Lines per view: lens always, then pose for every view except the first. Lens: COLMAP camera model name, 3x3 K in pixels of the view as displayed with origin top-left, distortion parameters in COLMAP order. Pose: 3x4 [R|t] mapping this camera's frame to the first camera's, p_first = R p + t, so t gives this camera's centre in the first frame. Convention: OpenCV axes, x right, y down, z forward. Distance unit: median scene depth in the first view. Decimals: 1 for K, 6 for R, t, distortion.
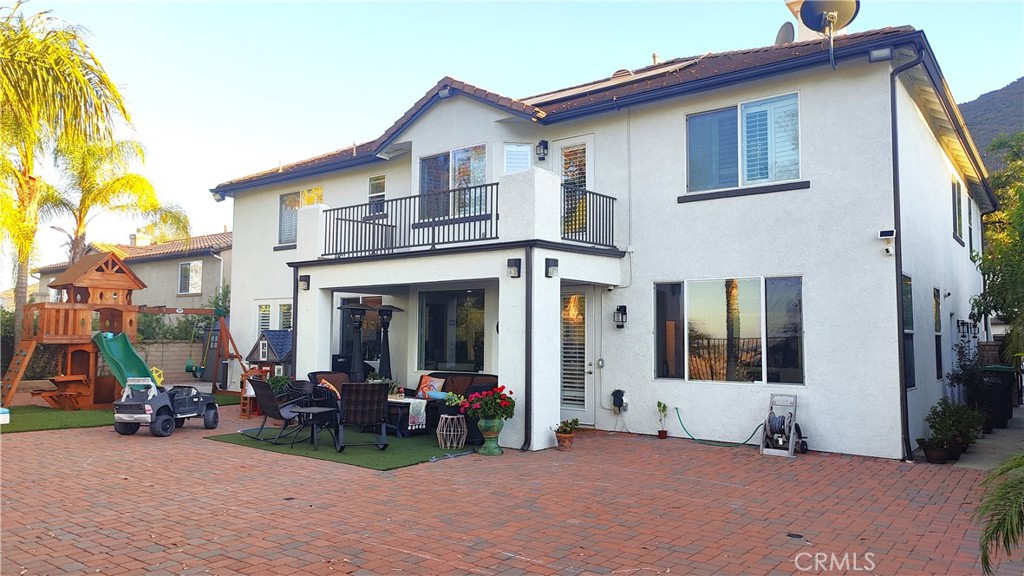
lens RADIAL K [[713.8, 0, 510.1], [0, 713.8, 285.7], [0, 0, 1]] dist [0.022761, -0.006064]
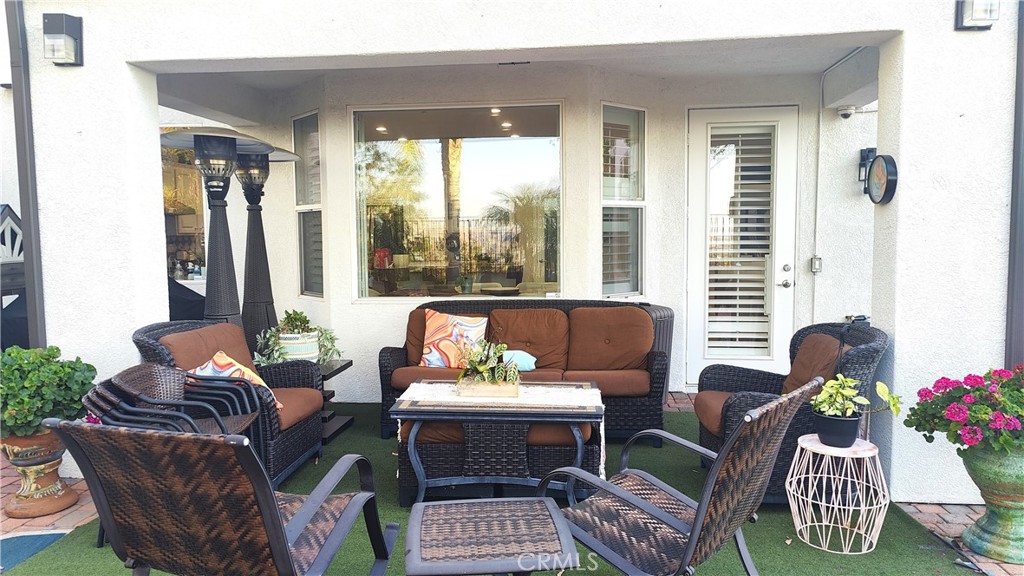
lens RADIAL K [[713.8, 0, 514.5], [0, 713.8, 288.2], [0, 0, 1]] dist [0.022761, -0.006064]
pose [[0.847048, -0.058636, 0.528272, -0.314441], [-0.020417, 0.989573, 0.142576, 0.056183], [-0.531124, -0.131555, 0.837019, 0.674458]]
